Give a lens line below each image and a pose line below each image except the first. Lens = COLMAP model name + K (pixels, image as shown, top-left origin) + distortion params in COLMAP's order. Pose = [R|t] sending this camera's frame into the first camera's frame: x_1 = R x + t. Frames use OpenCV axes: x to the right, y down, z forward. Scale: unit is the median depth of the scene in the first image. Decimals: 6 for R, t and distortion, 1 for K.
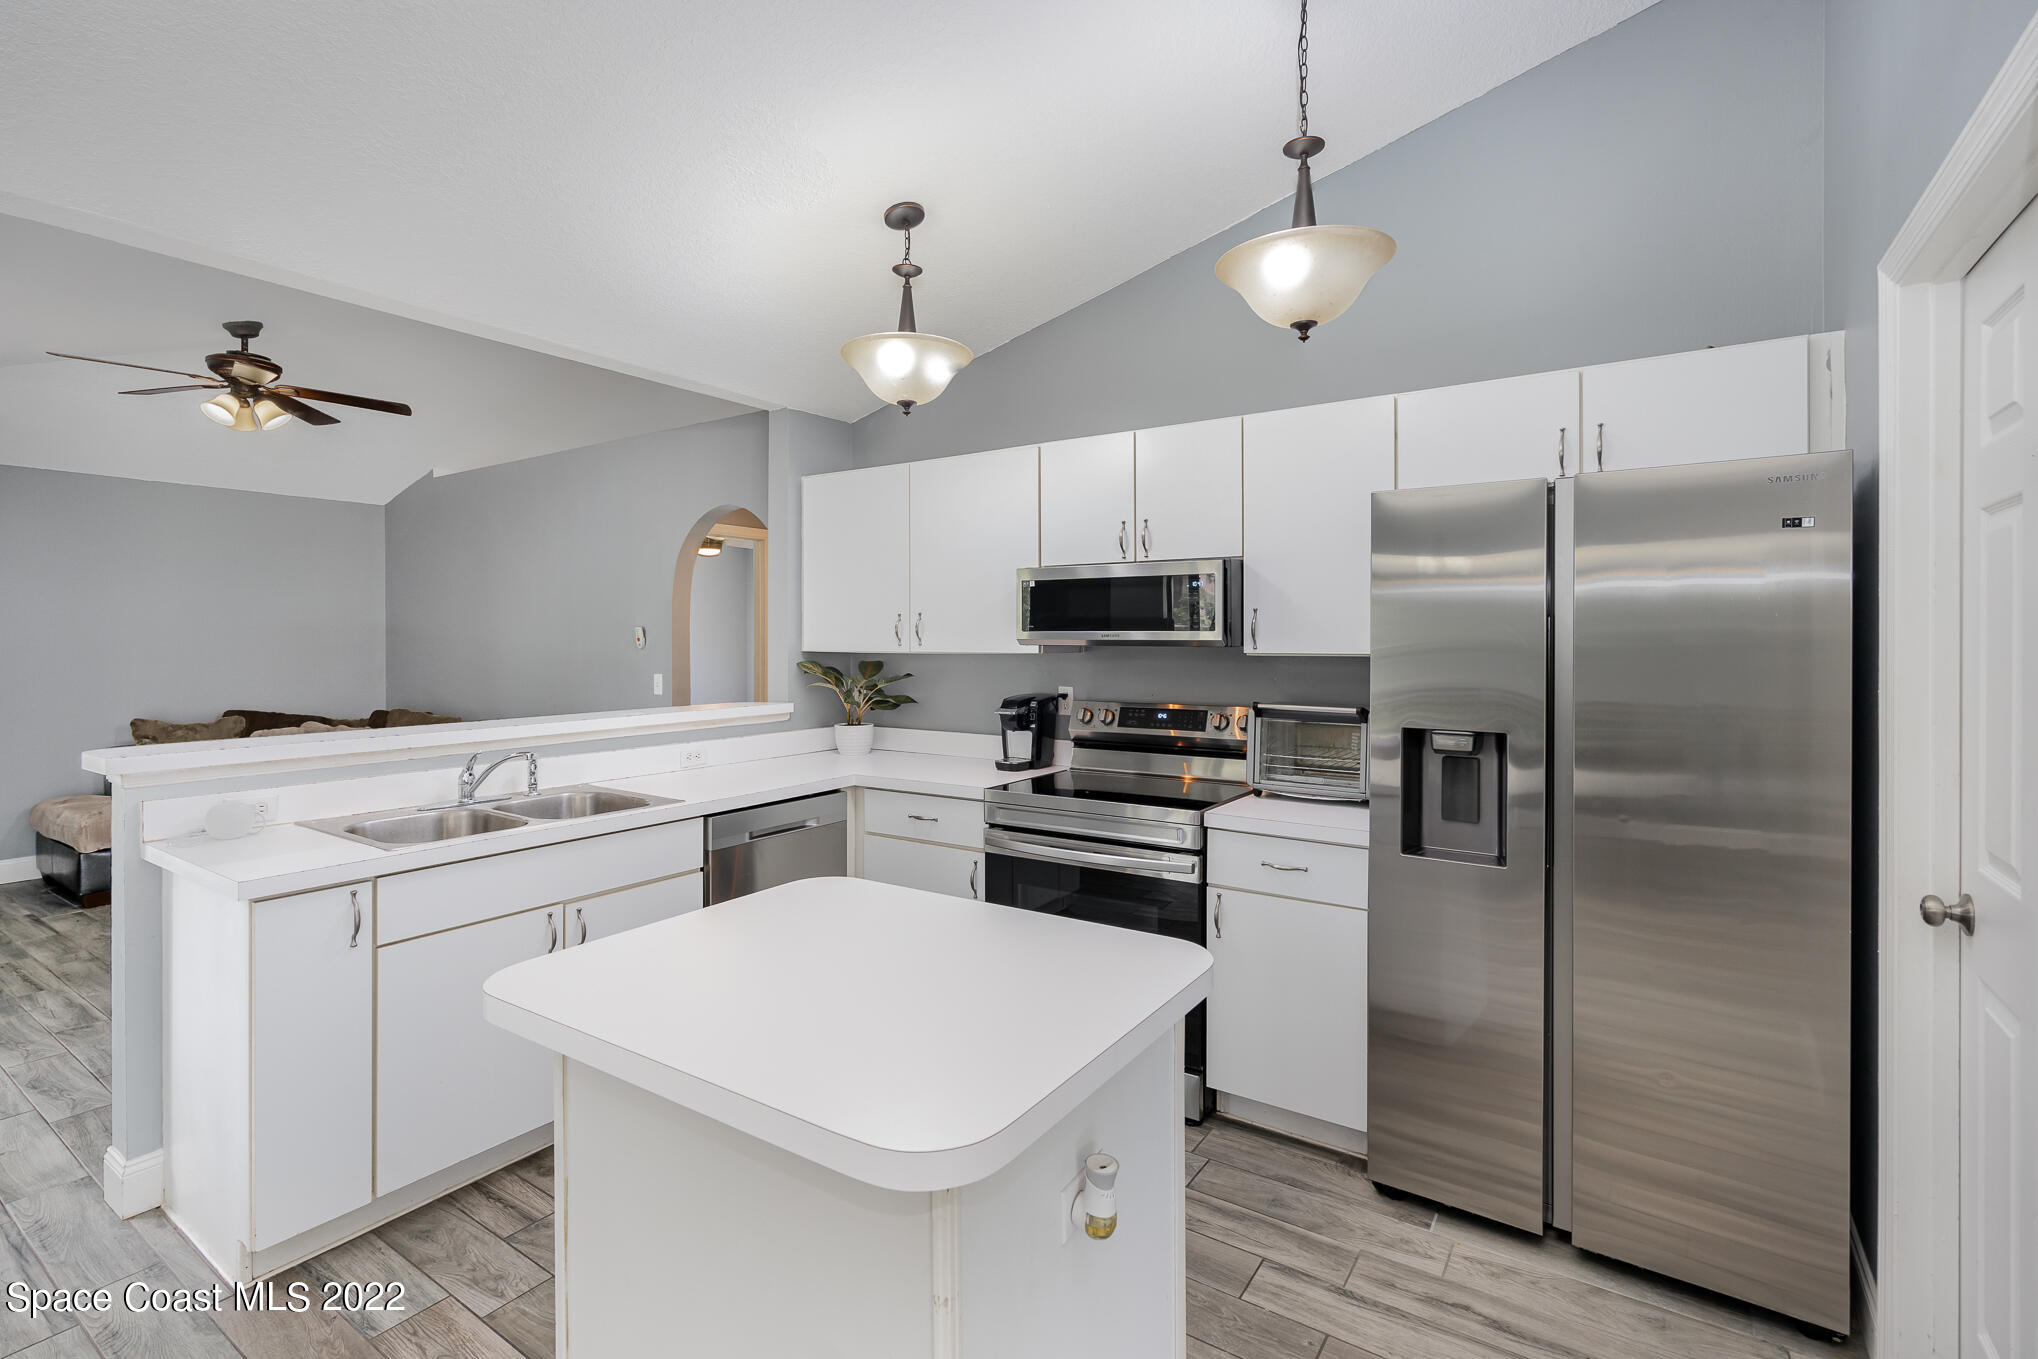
lens RADIAL K [[931.3, 0, 1020.3], [0, 931.3, 642.4], [0, 0, 1]] dist [-0.001927, -0.000292]
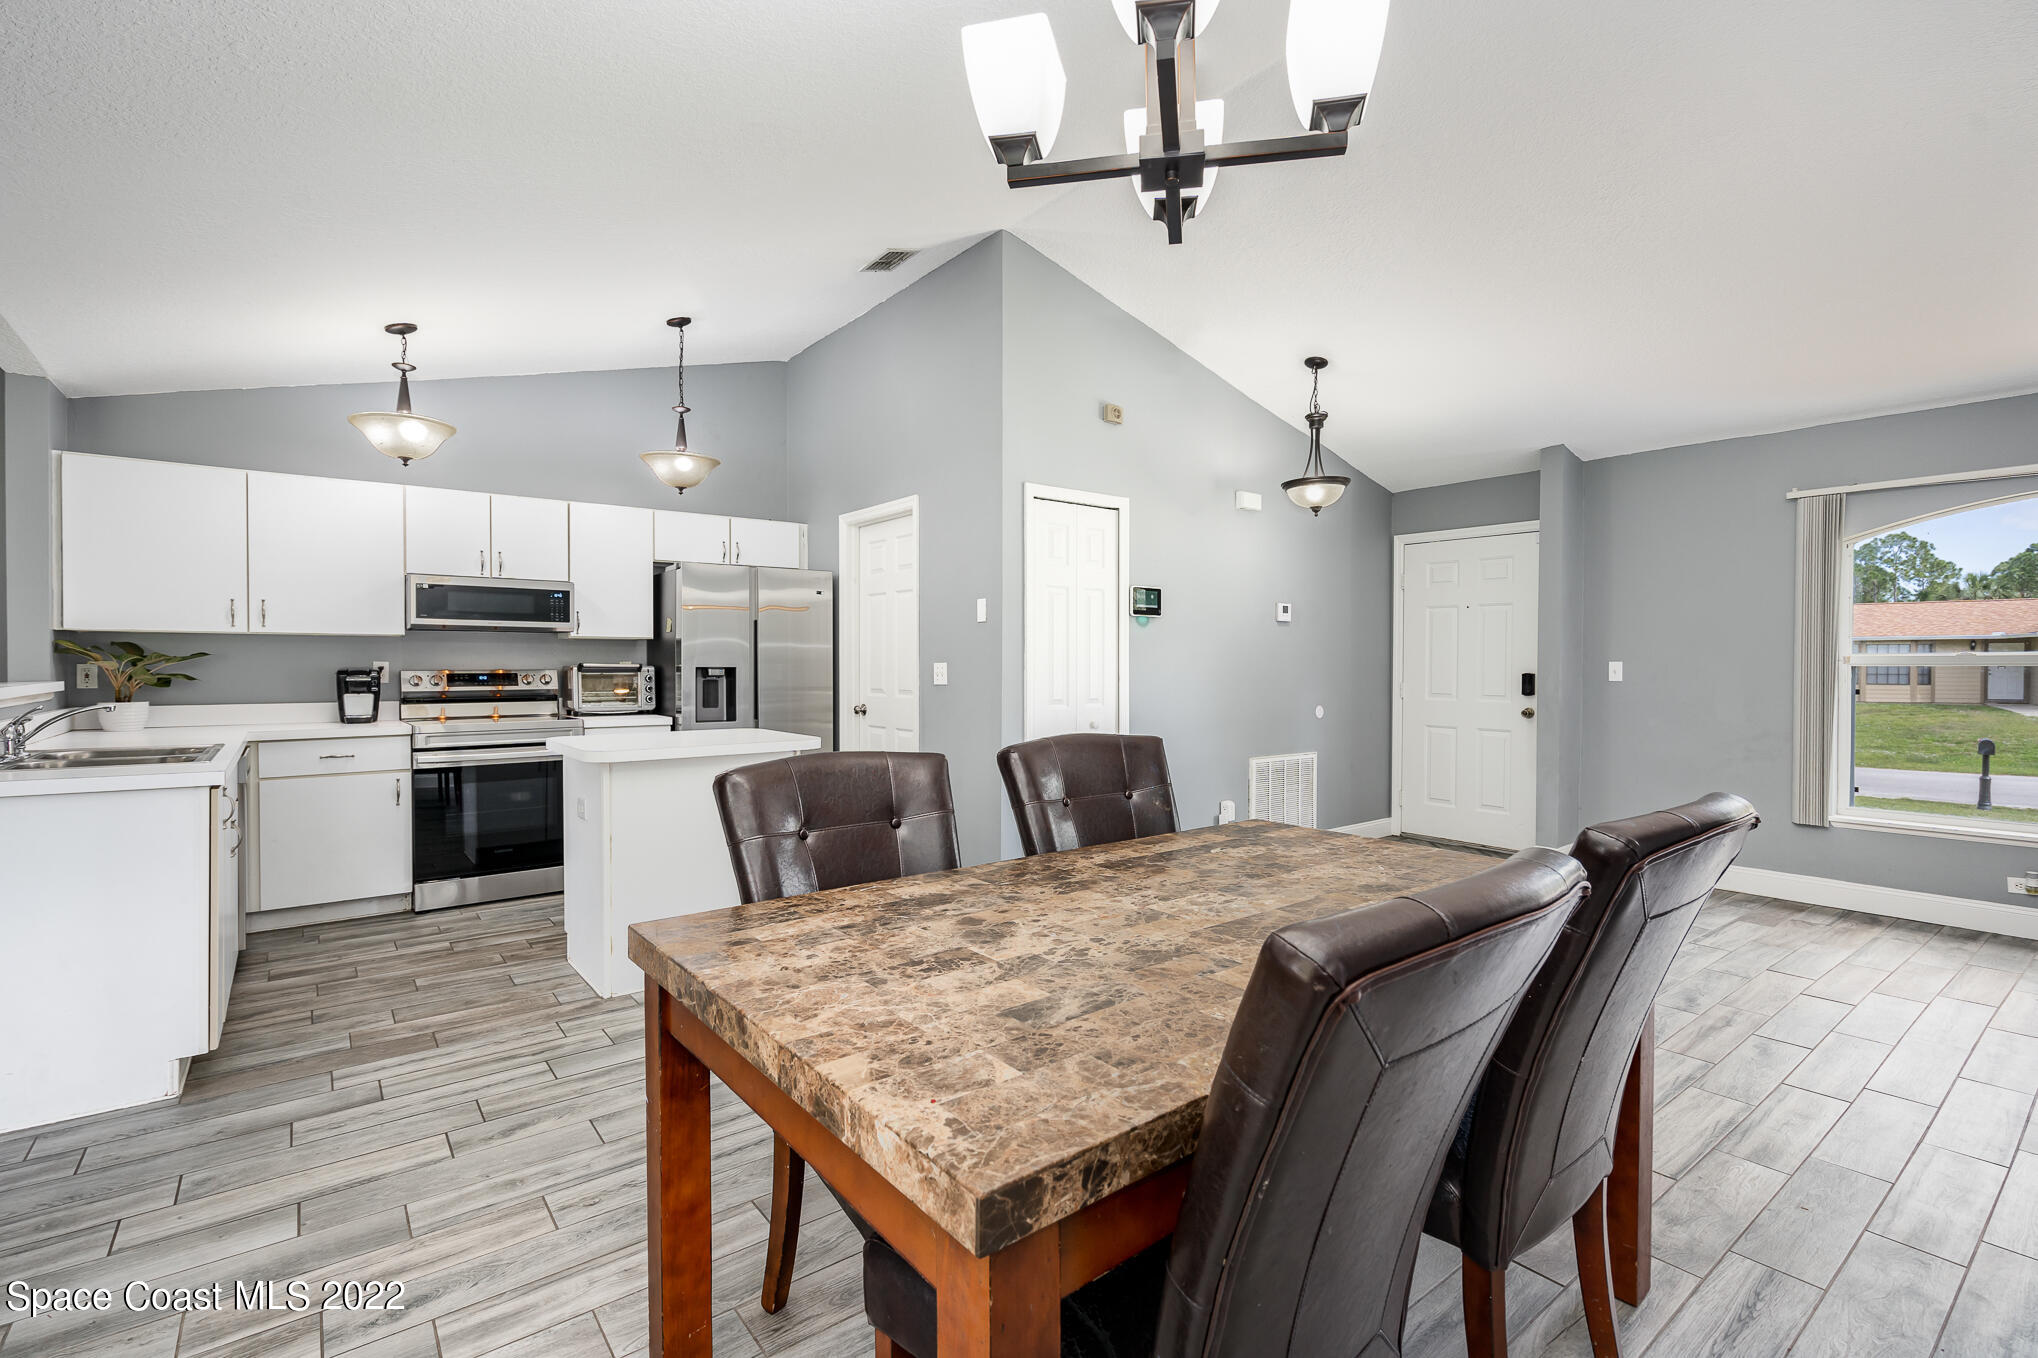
lens RADIAL K [[925.2, 0, 1019.0], [0, 925.2, 679.0], [0, 0, 1]] dist [-0.001328, -0.000081]
pose [[0.312985, -0.016703, 0.949611, -0.934071], [0.001186, 0.999851, 0.017196, 0.051429], [-0.949757, -0.004256, 0.312959, -0.287907]]
